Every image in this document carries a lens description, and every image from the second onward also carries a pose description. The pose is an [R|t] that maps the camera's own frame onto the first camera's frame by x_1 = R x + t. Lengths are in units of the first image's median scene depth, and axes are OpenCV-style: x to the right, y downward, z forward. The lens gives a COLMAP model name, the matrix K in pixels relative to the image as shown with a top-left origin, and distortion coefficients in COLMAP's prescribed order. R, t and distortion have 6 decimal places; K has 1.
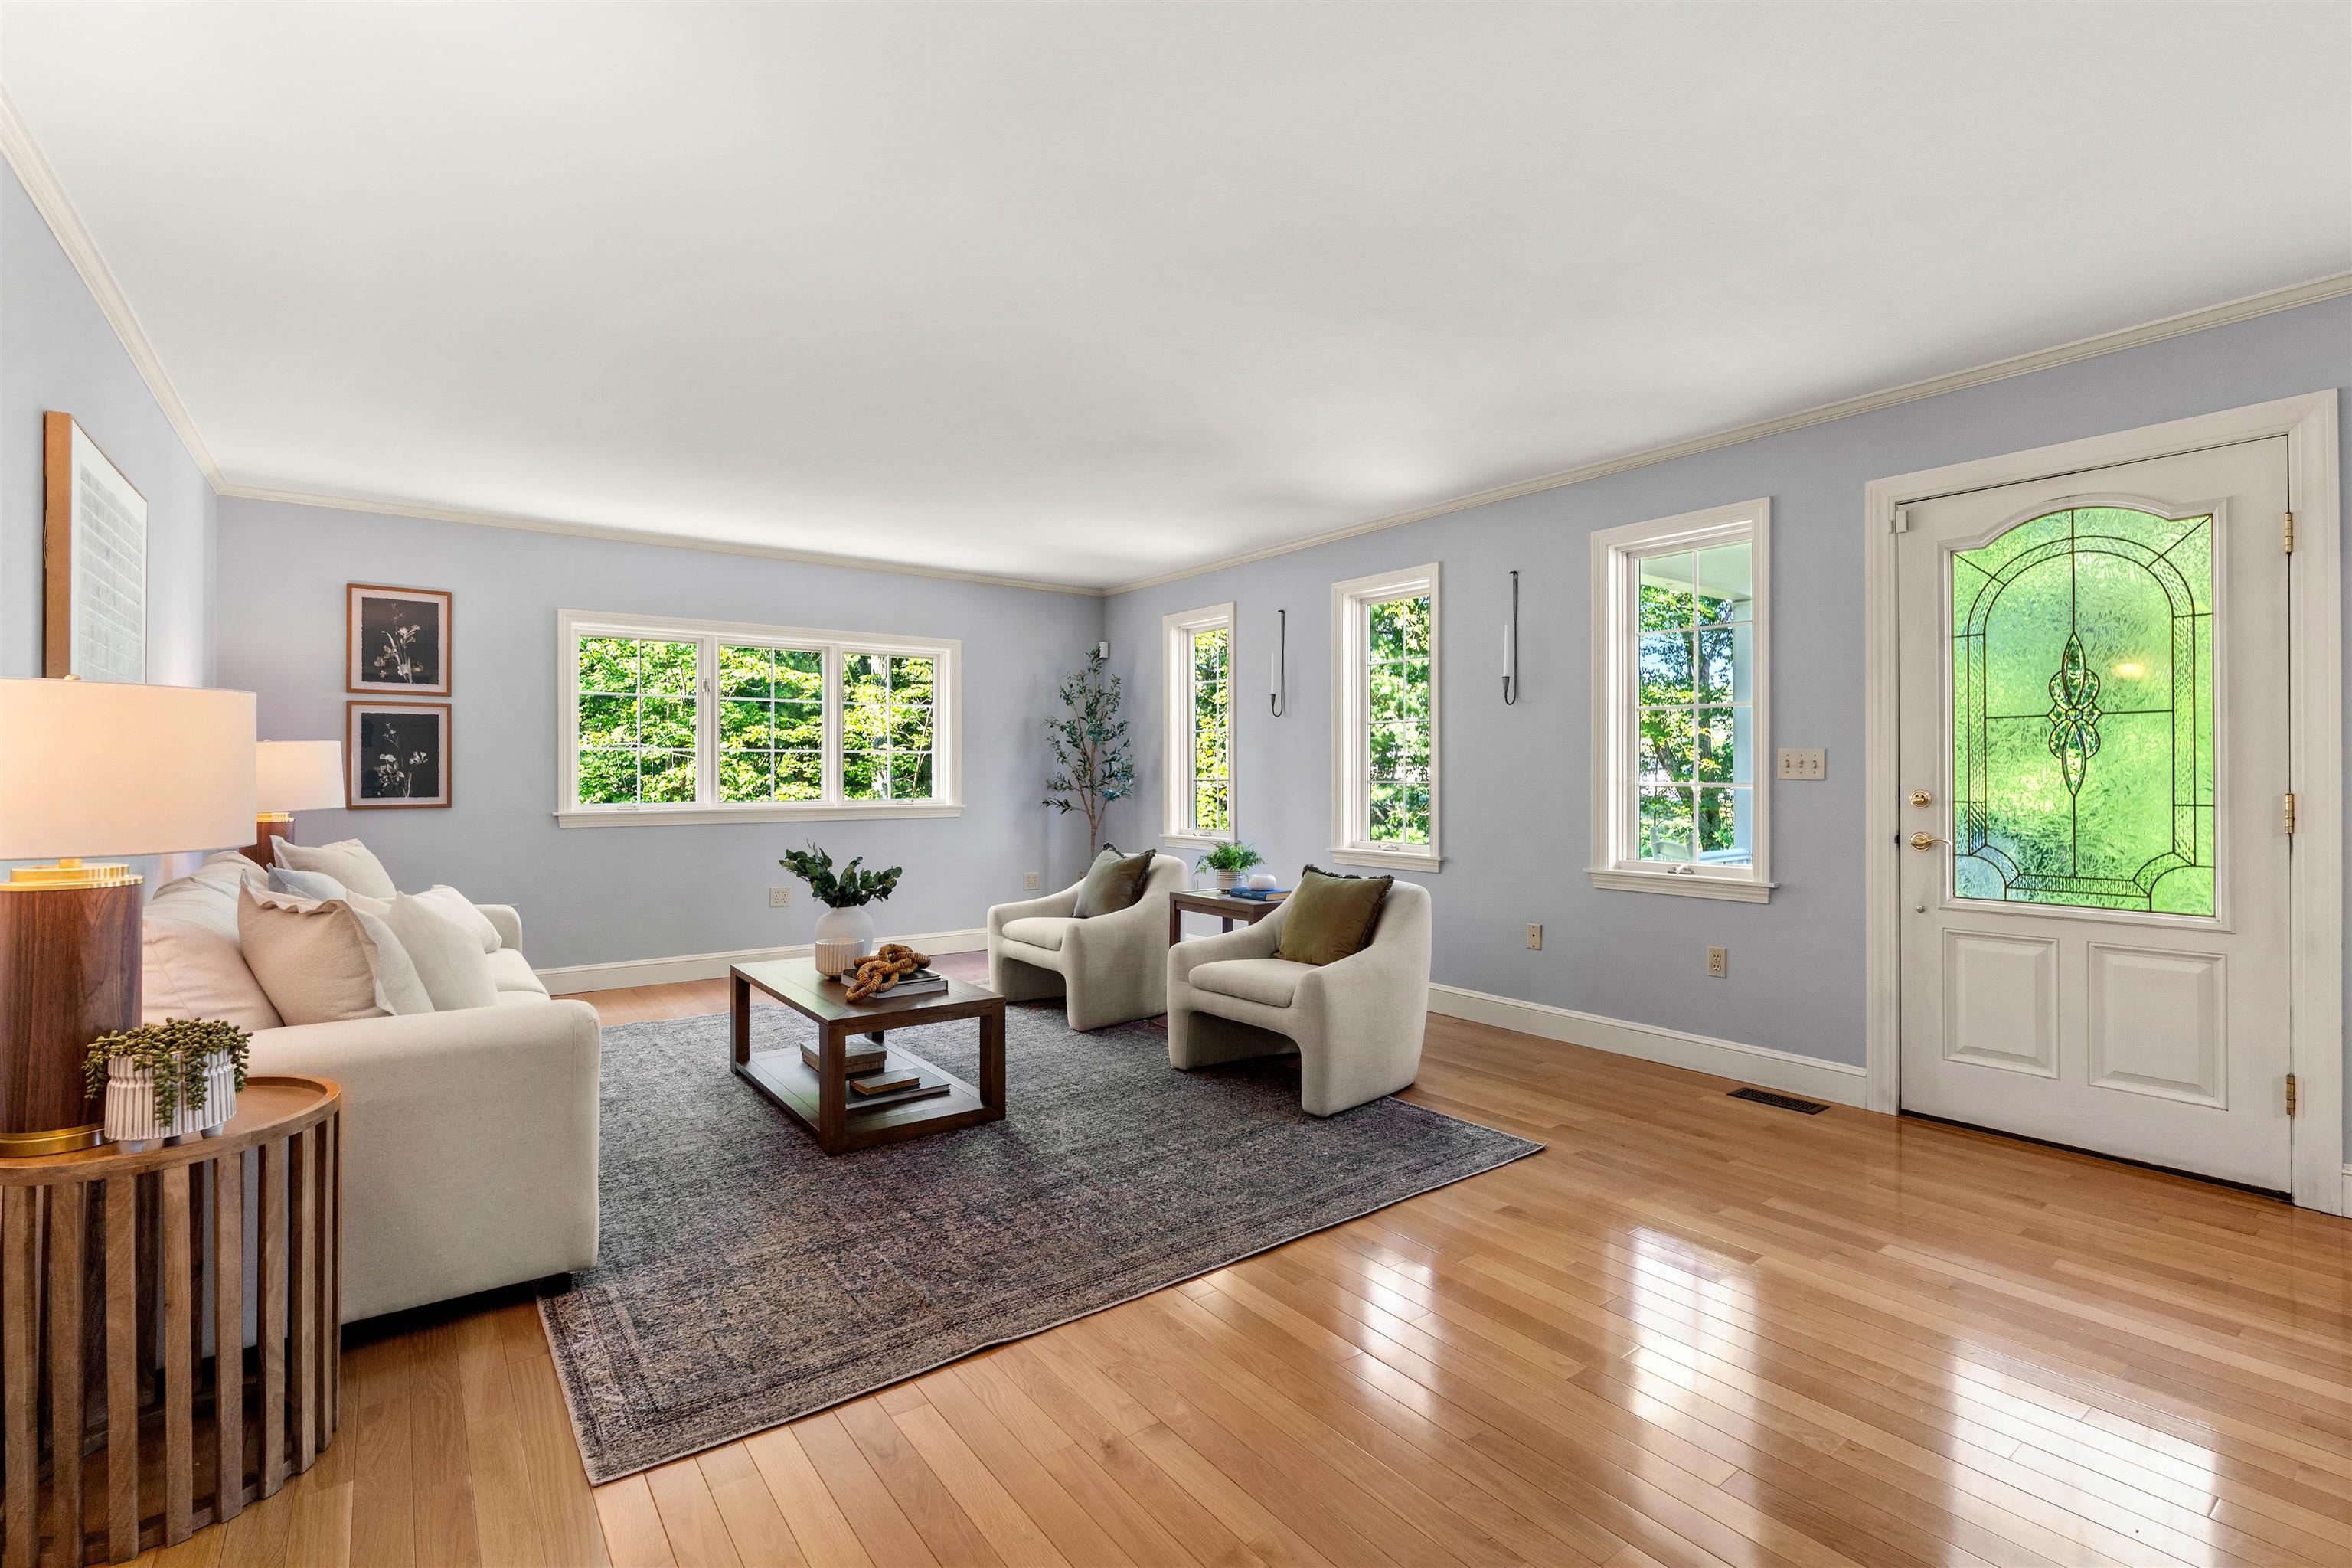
lens RADIAL K [[1061.3, 0, 1166.0], [0, 1061.3, 781.0], [0, 0, 1]] dist [-0.010772, -0.000042]
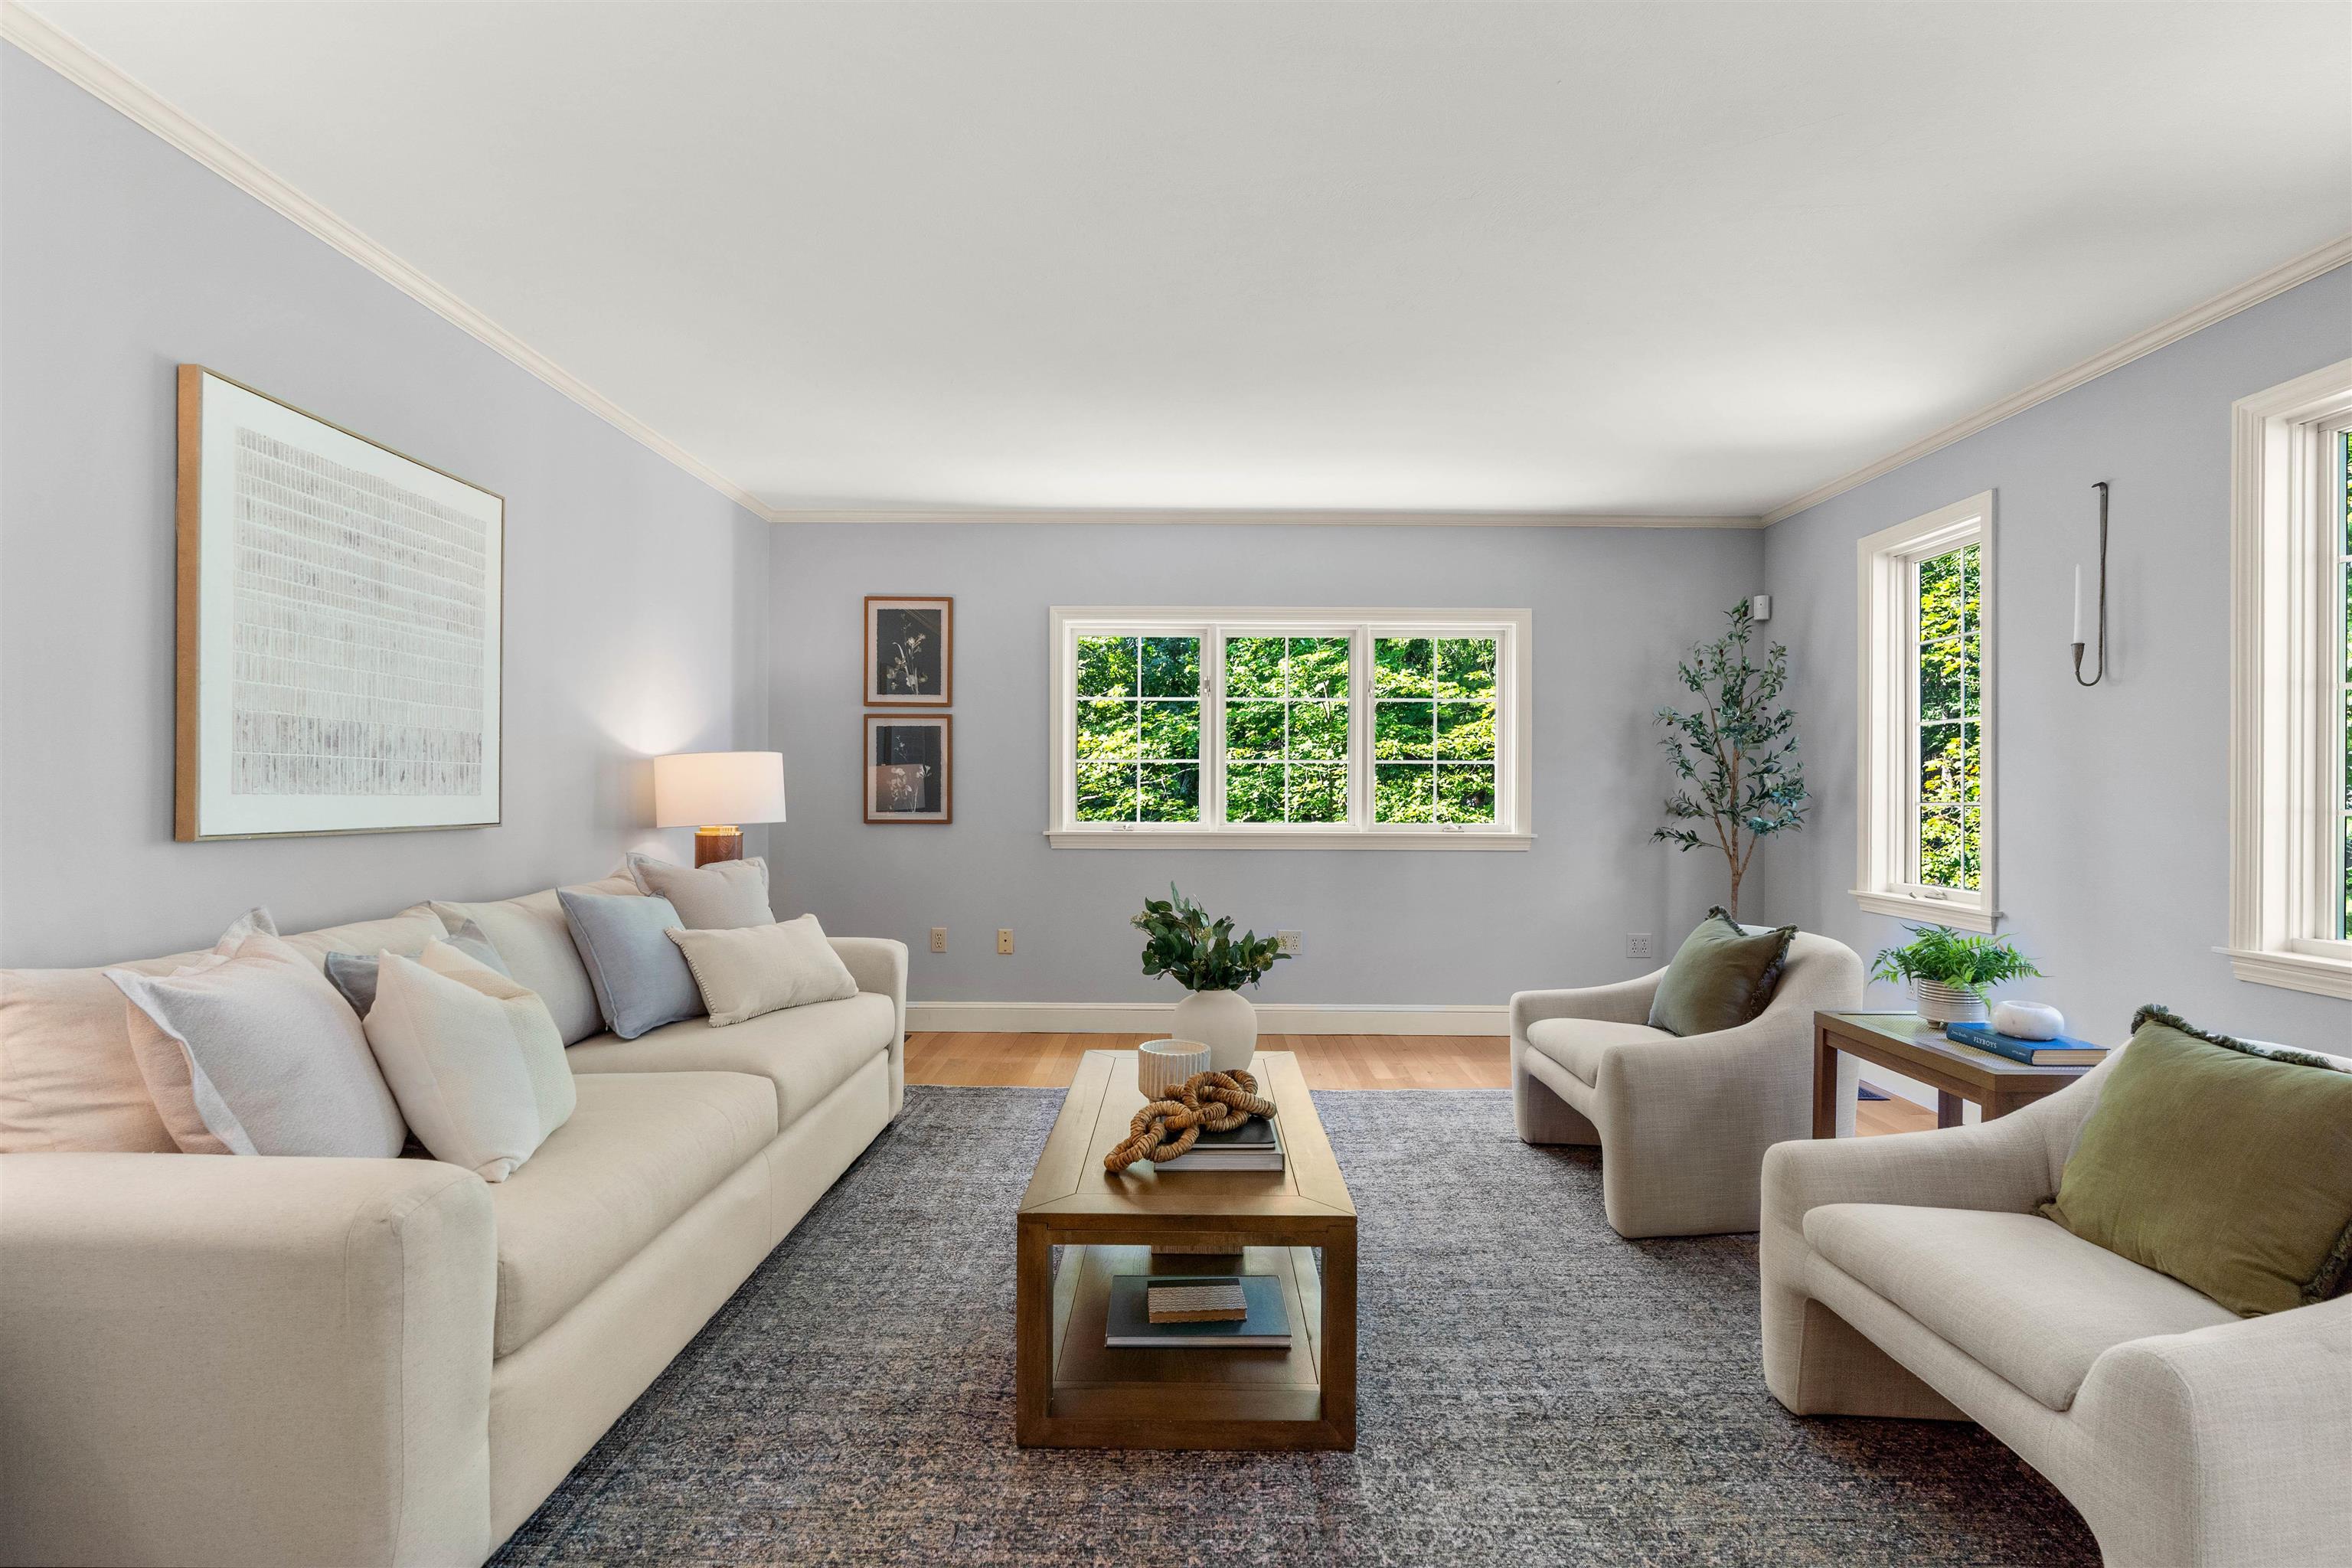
lens RADIAL K [[1056.8, 0, 1189.5], [0, 1056.8, 790.1], [0, 0, 1]] dist [-0.003388, -0.000122]
pose [[0.809389, 0.004559, -0.587255, 0.058154], [-0.010212, 0.999928, -0.006312, -0.001086], [0.587184, 0.011106, 0.809377, 0.360405]]
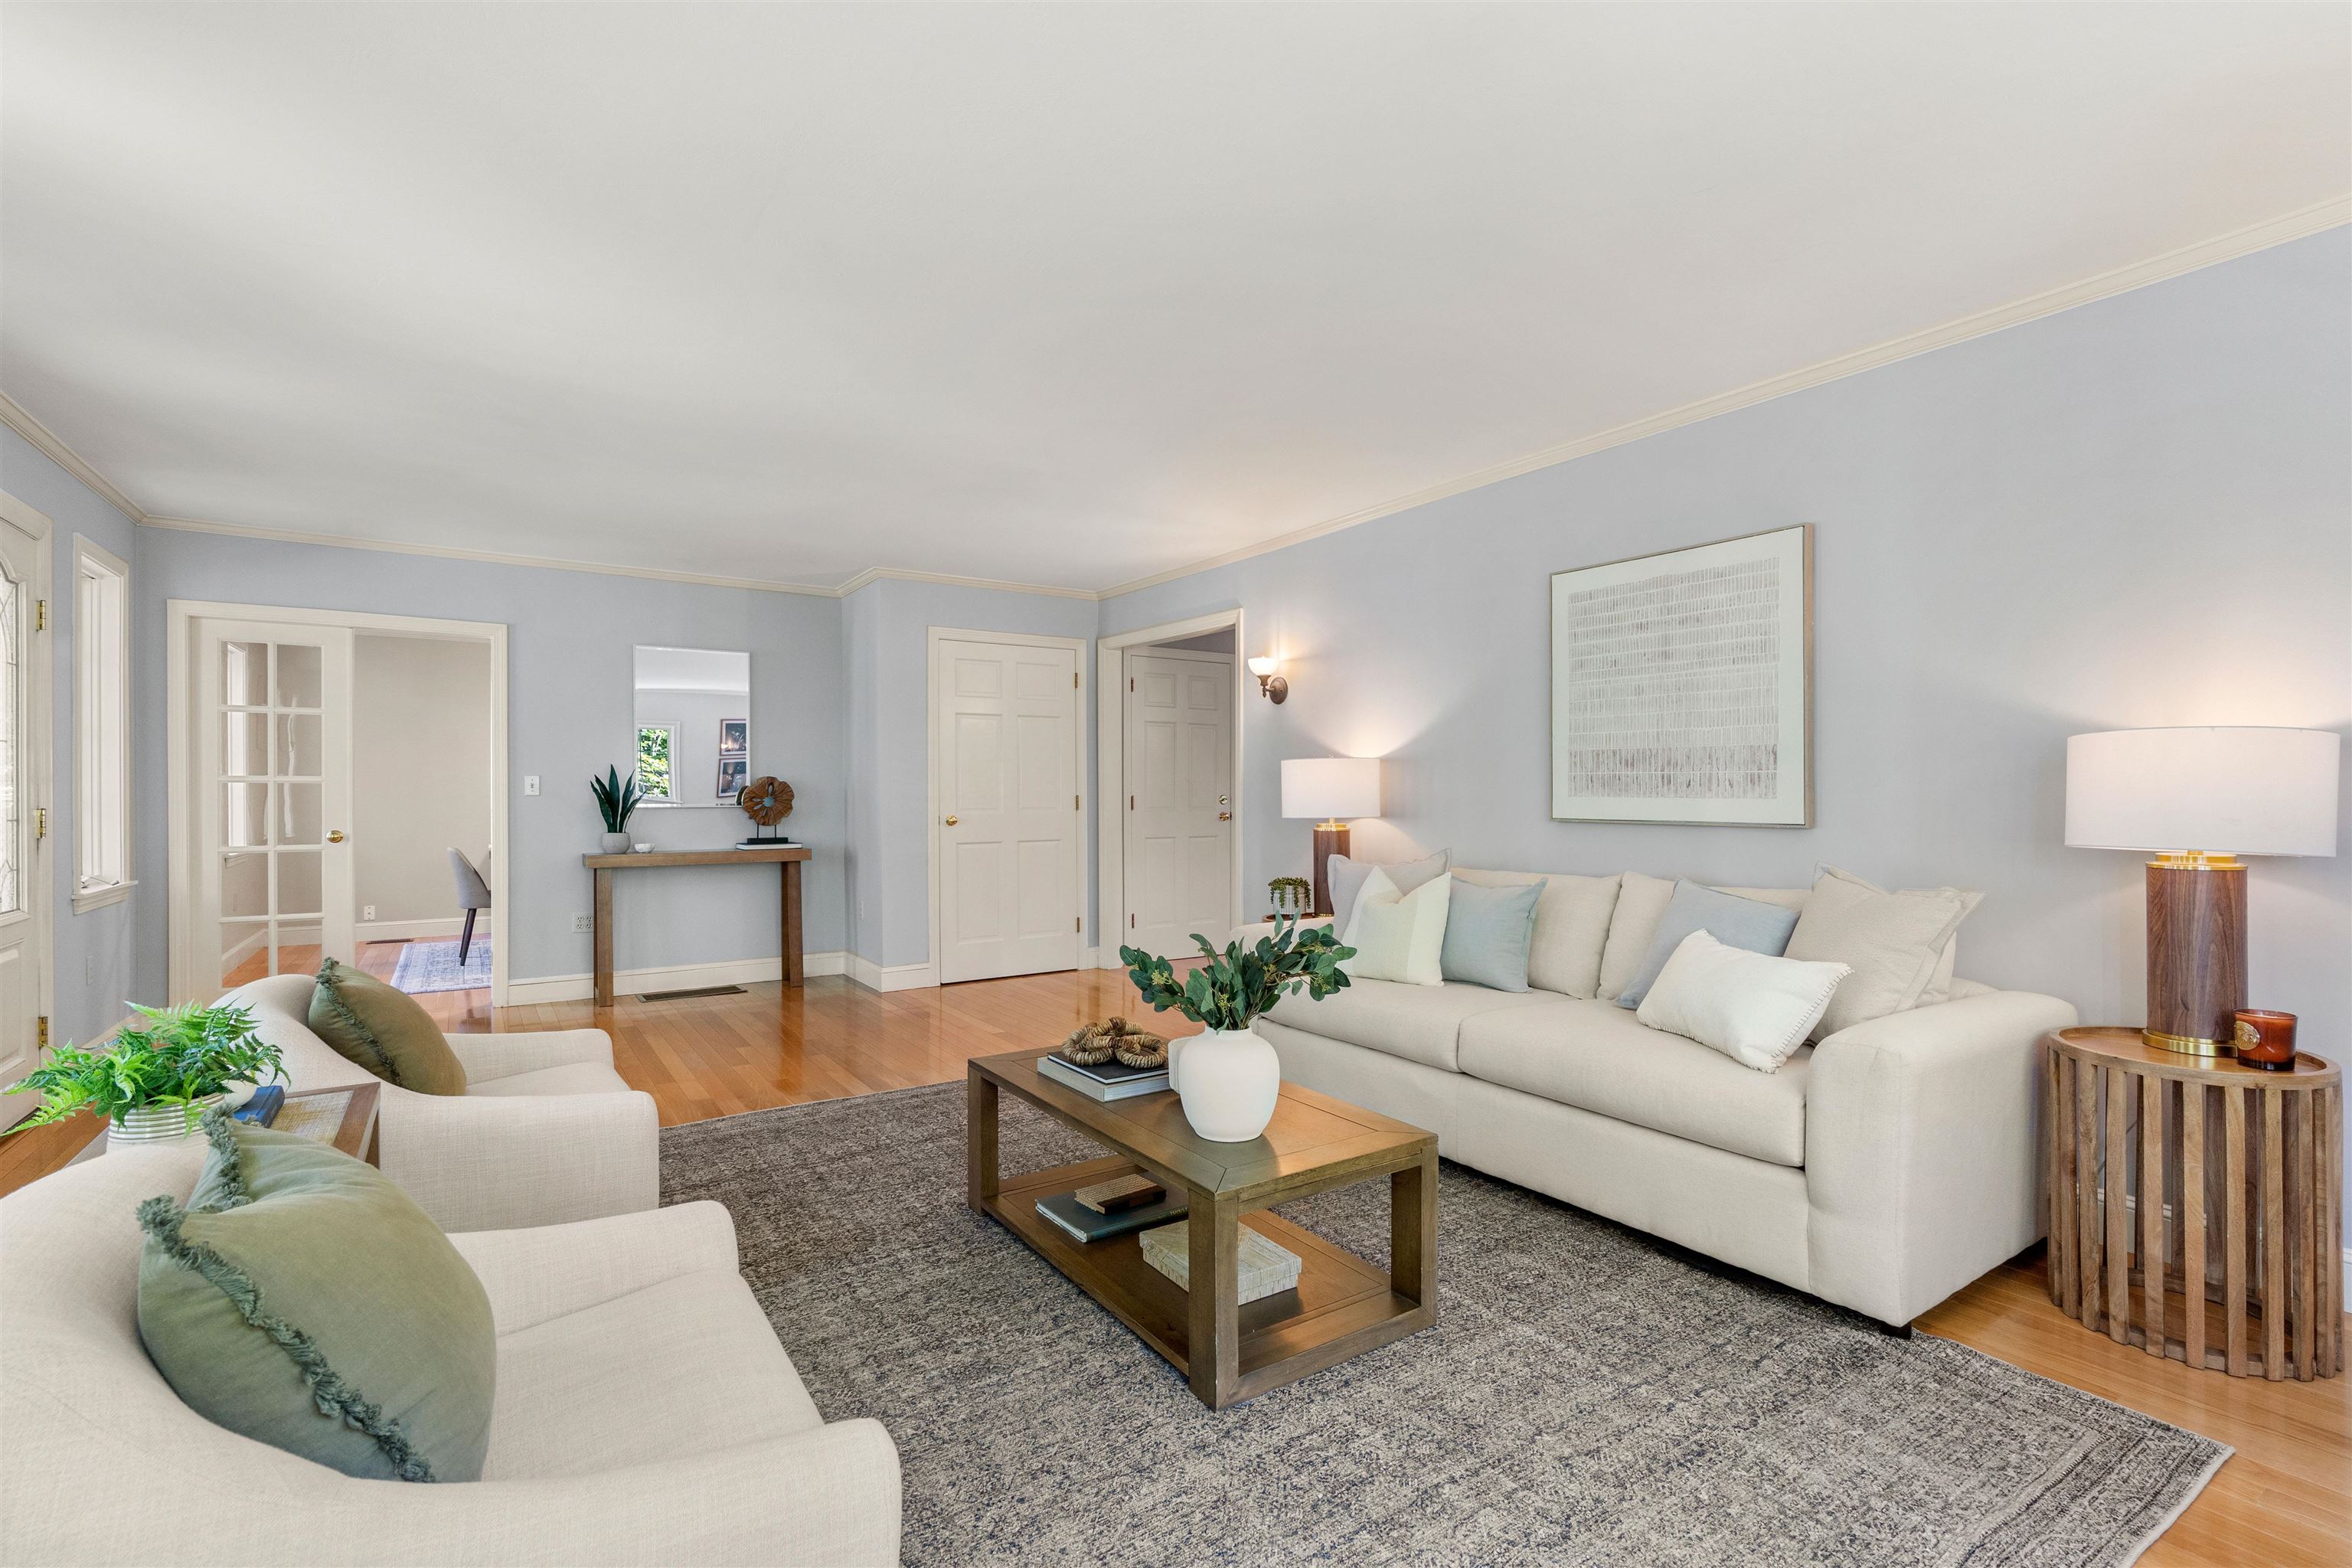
lens RADIAL K [[1061.3, 0, 1166.0], [0, 1061.3, 781.0], [0, 0, 1]] dist [-0.010772, -0.000042]
pose [[-0.998716, 0.000986, 0.050641, -0.232330], [0.000708, 0.999985, -0.005496, -0.005244], [-0.050646, -0.005453, -0.998702, 1.225131]]
